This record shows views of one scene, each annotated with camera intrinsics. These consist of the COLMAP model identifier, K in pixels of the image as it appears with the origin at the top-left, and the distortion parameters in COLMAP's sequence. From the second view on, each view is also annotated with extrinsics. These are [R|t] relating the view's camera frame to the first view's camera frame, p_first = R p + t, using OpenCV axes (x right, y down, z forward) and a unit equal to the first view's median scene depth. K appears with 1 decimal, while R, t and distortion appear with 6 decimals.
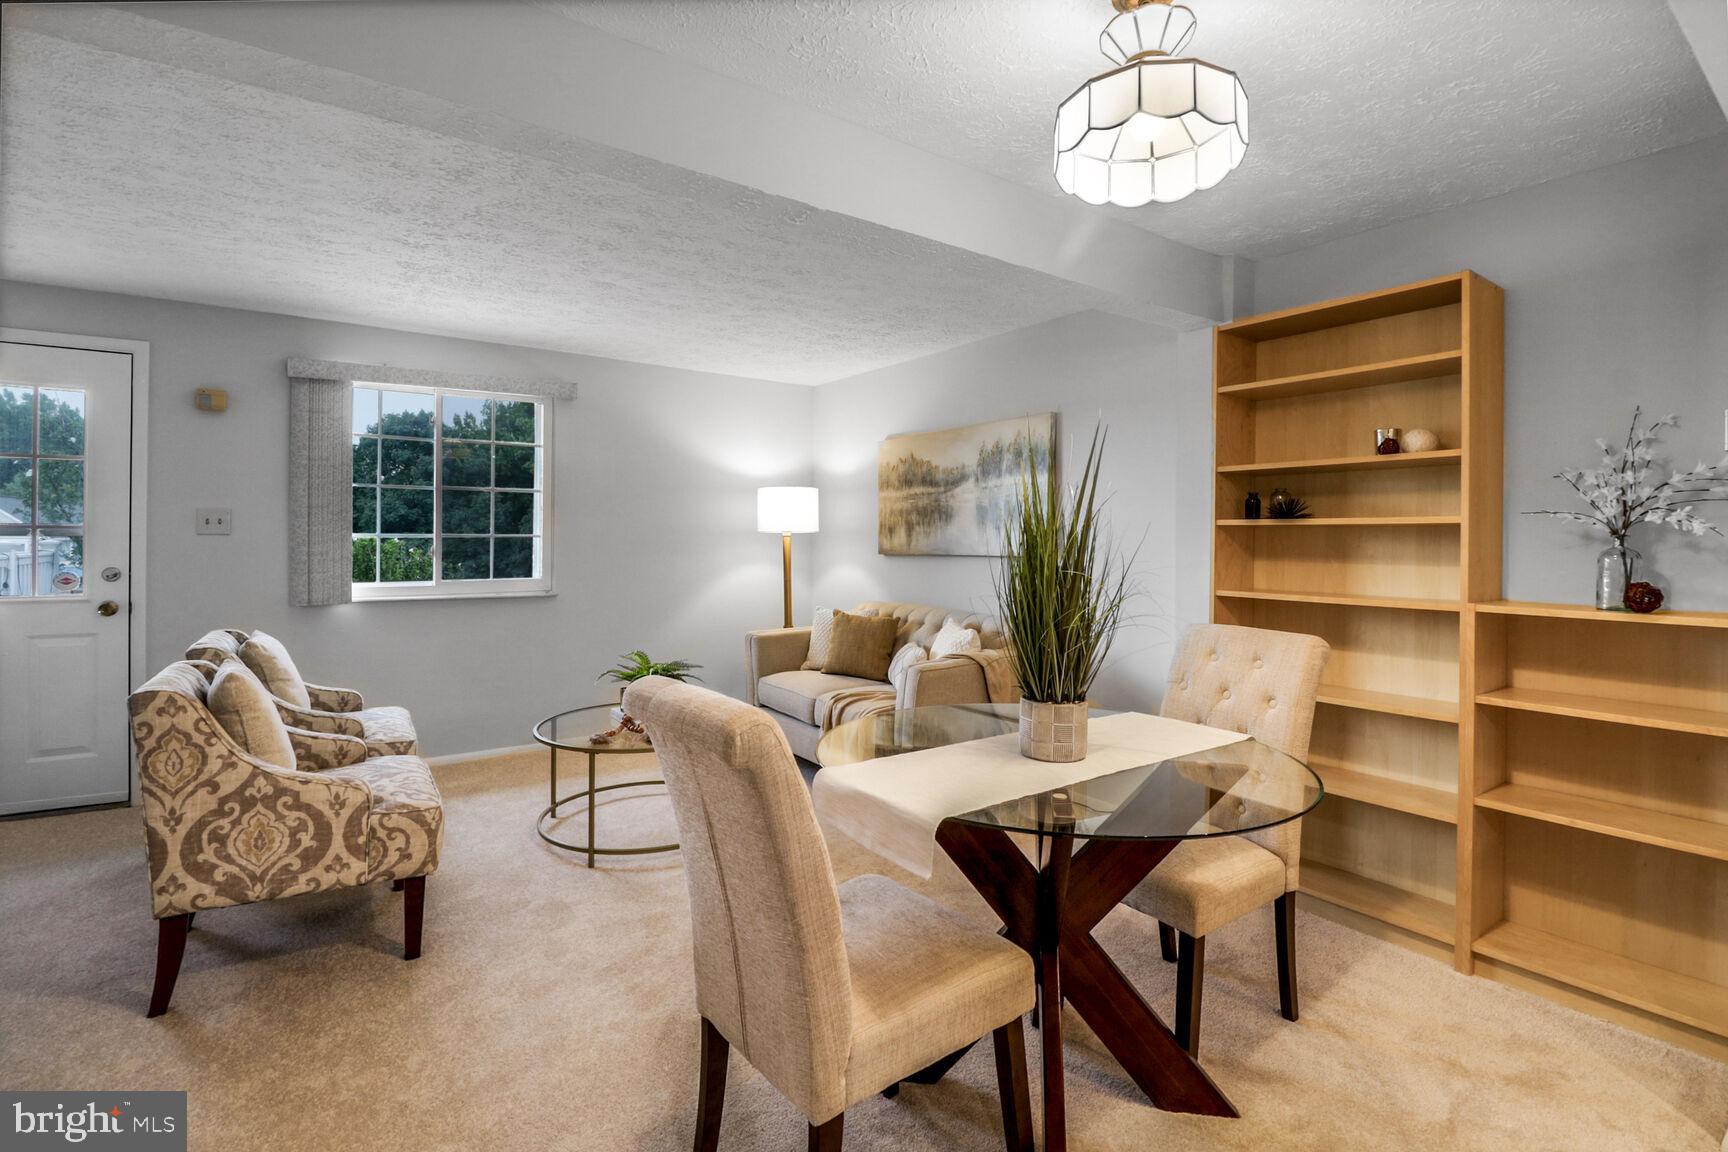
lens RADIAL K [[796.5, 0, 872.1], [0, 796.5, 534.3], [0, 0, 1]] dist [0.000096, -0.014052]
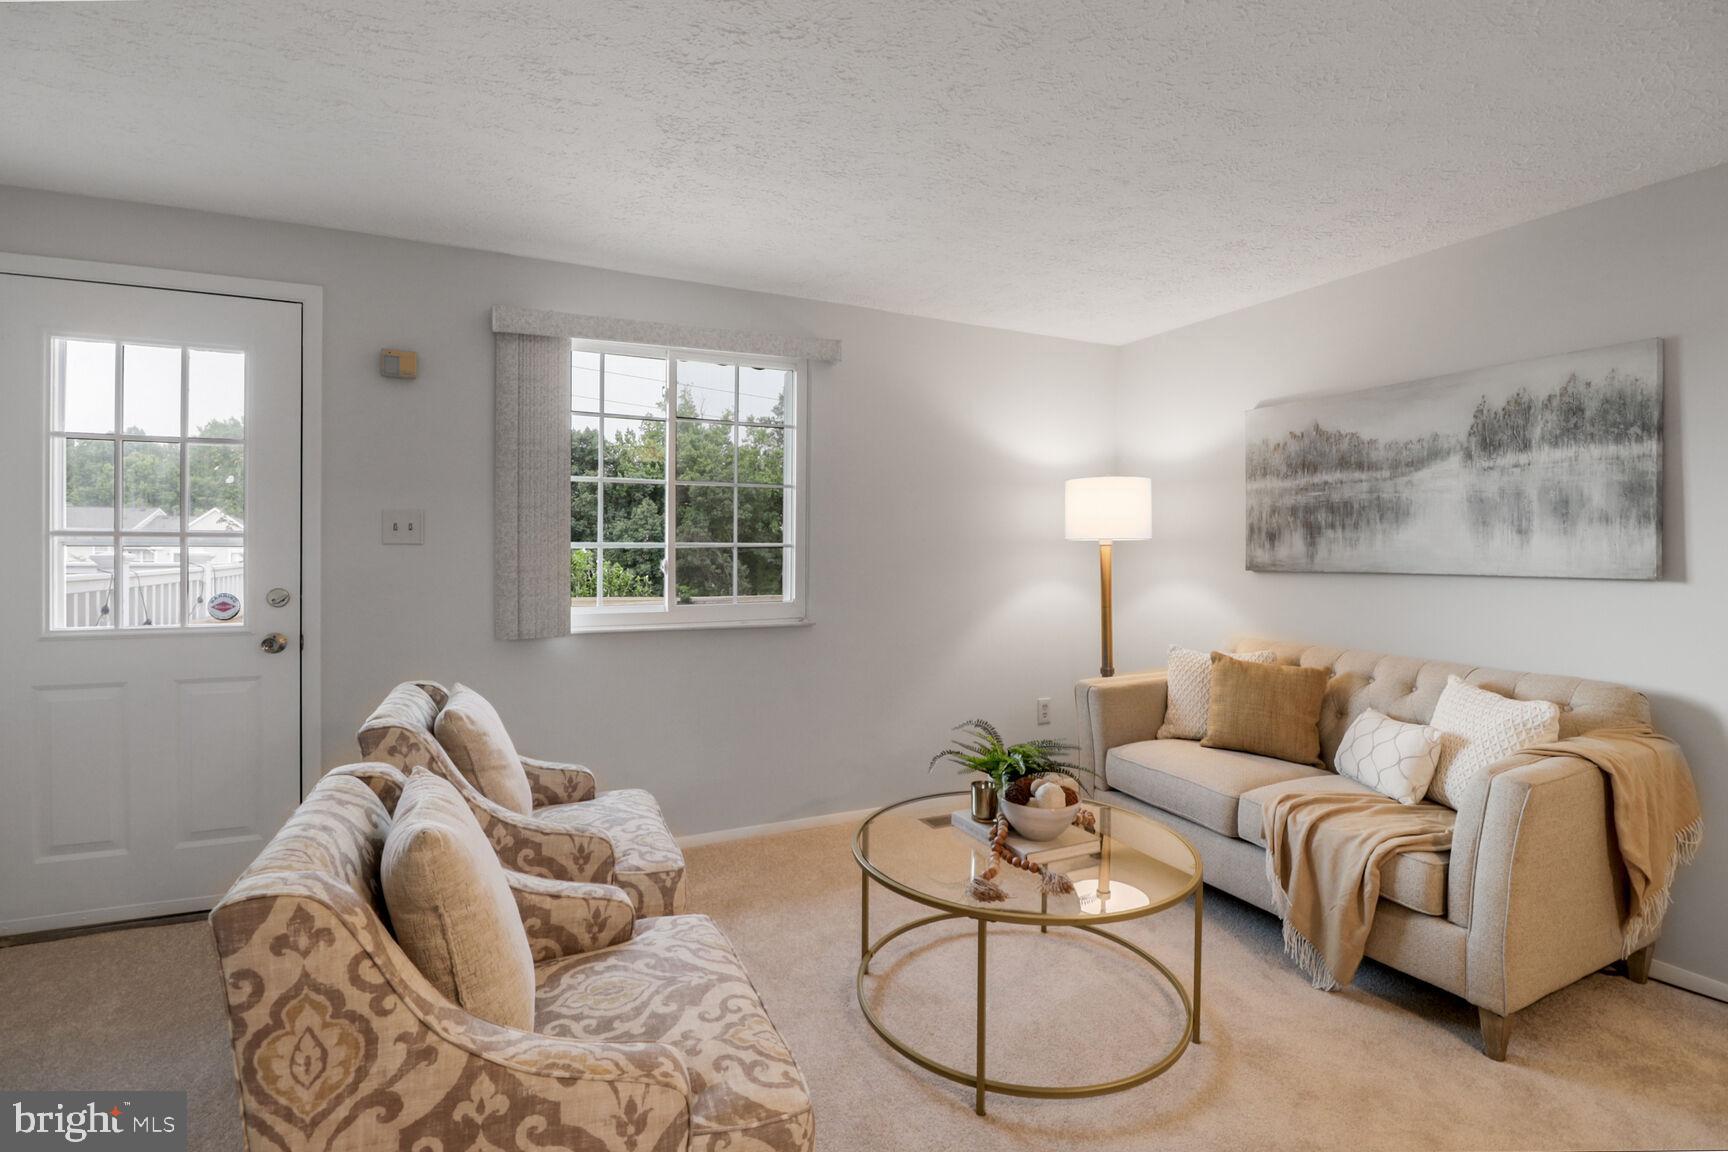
lens RADIAL K [[810.8, 0, 878.5], [0, 810.8, 544.8], [0, 0, 1]] dist [0.000865, -0.015368]
pose [[0.985574, -0.002130, -0.169232, -0.276806], [0.002391, 0.999996, 0.001336, 0.000598], [0.169229, -0.001721, 0.985575, 0.343066]]
